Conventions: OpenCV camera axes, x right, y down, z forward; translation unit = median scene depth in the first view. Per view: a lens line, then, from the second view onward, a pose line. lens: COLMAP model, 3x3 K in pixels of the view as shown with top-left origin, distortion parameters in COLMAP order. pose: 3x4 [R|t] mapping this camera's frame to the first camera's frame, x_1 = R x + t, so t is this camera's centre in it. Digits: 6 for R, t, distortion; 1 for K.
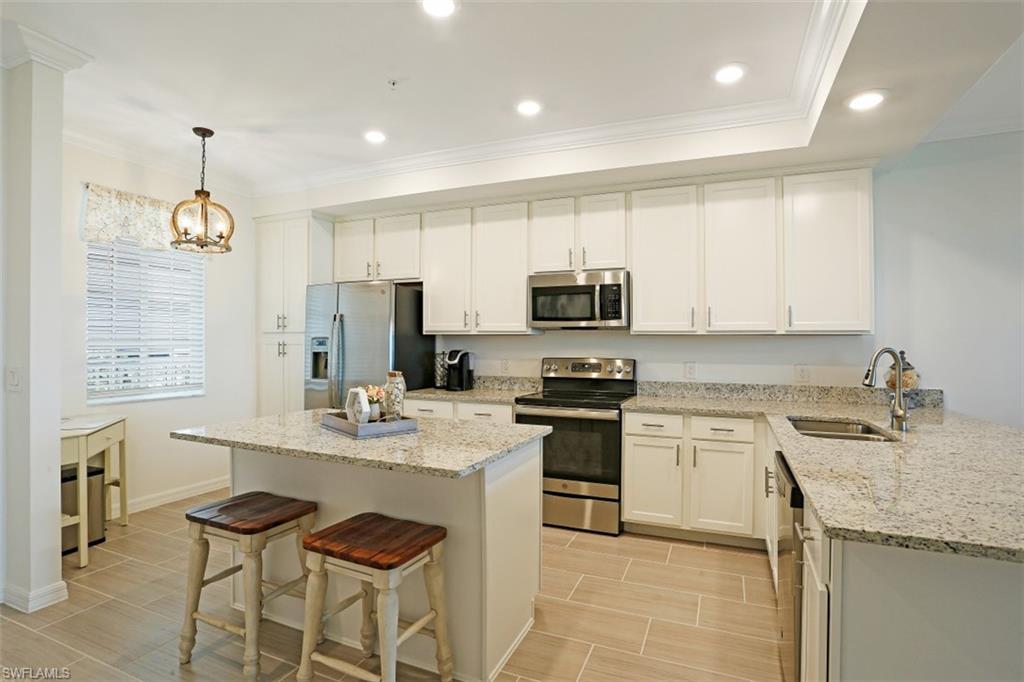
lens RADIAL K [[505.2, 0, 514.4], [0, 505.2, 339.6], [0, 0, 1]] dist [-0.025070, 0.004831]
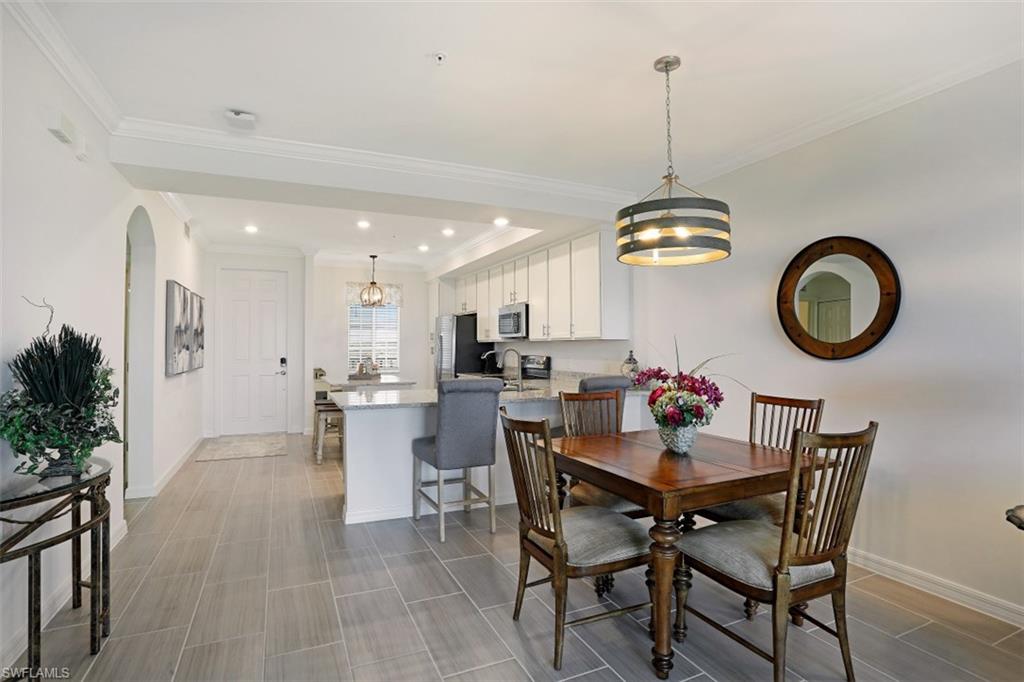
lens RADIAL K [[505.2, 0, 485.6], [0, 505.2, 338.9], [0, 0, 1]] dist [-0.025070, 0.004831]
pose [[0.726305, -0.017007, -0.687162, 1.221970], [0.008669, 0.999841, -0.015583, 0.006495], [0.687317, 0.005361, 0.726337, -0.307810]]
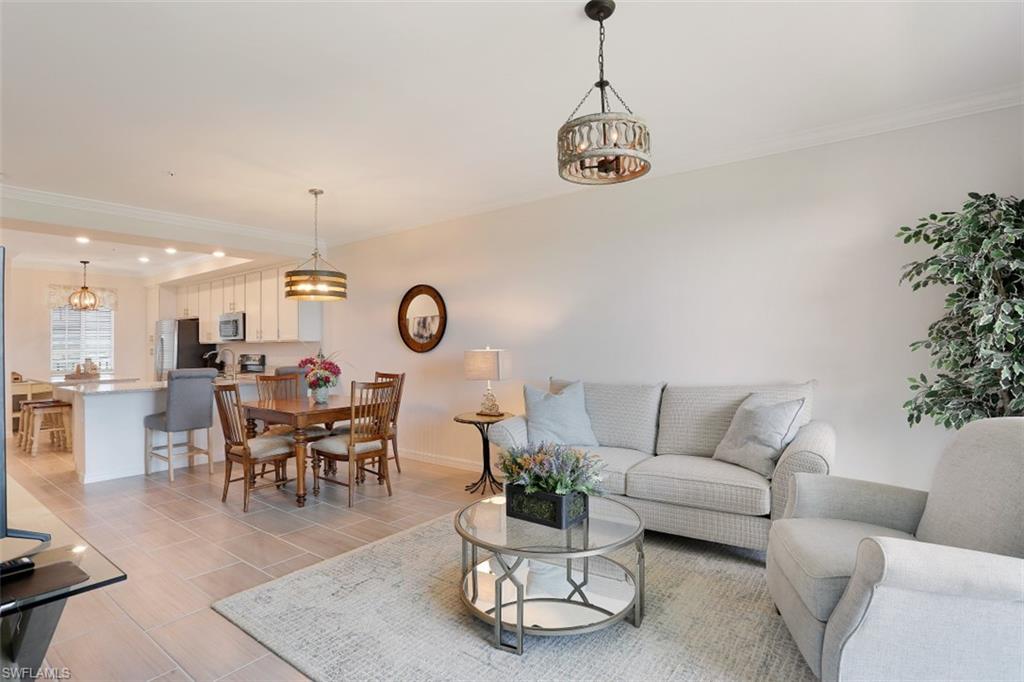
lens RADIAL K [[505.2, 0, 491.8], [0, 505.2, 339.1], [0, 0, 1]] dist [-0.025070, 0.004831]
pose [[0.969092, -0.019617, -0.245918, 1.669156], [0.018758, 0.999807, -0.005835, 0.005367], [0.245985, 0.001042, 0.969273, -0.755454]]
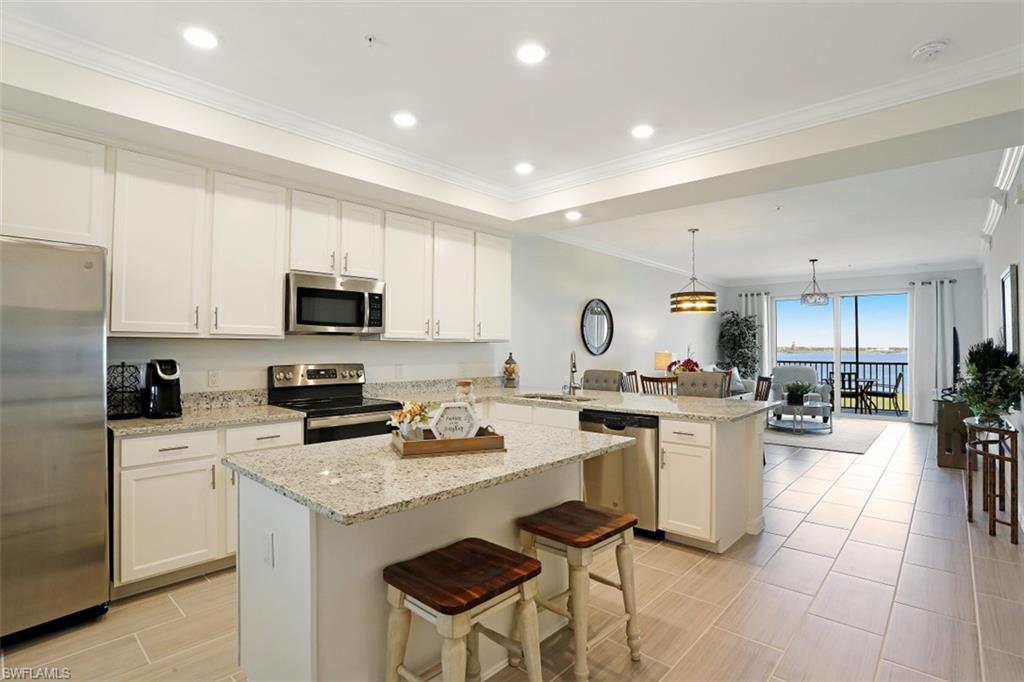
lens RADIAL K [[505.2, 0, 521.5], [0, 505.2, 337.6], [0, 0, 1]] dist [-0.025070, 0.004831]
pose [[0.333167, 0.009033, 0.942825, -0.670937], [-0.013214, 0.999901, -0.004910, -0.014804], [-0.942775, -0.010823, 0.333253, 0.338206]]
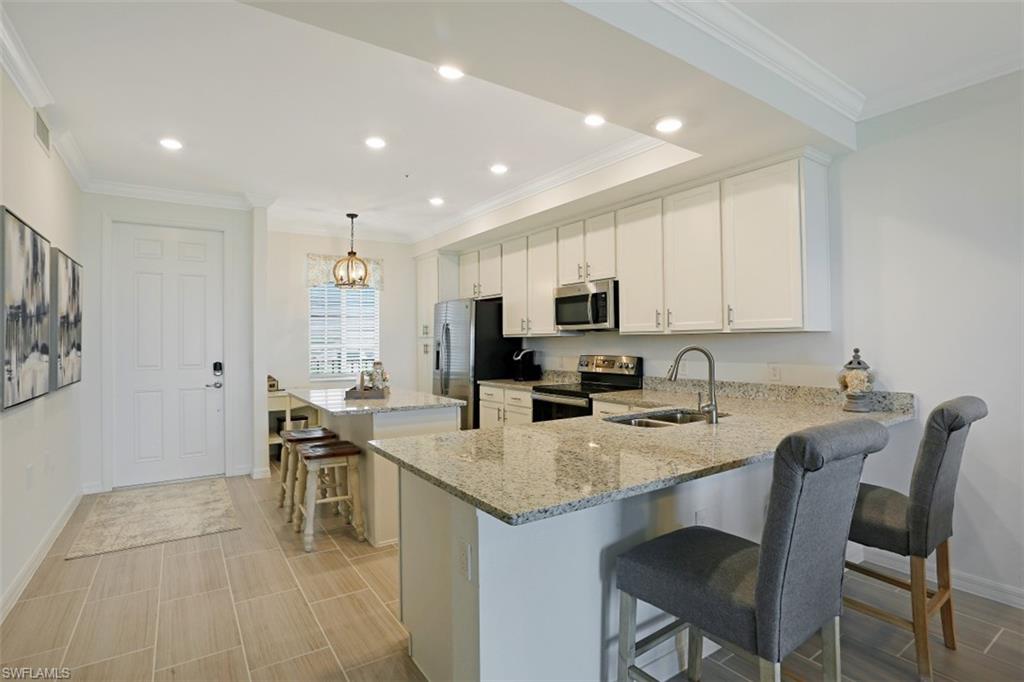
lens RADIAL K [[505.2, 0, 497.1], [0, 505.2, 340.2], [0, 0, 1]] dist [-0.025070, 0.004831]
pose [[0.837128, -0.012648, -0.546862, 0.595250], [0.014131, 0.999899, -0.001496, -0.000818], [0.546825, -0.006475, 0.837222, -0.105590]]
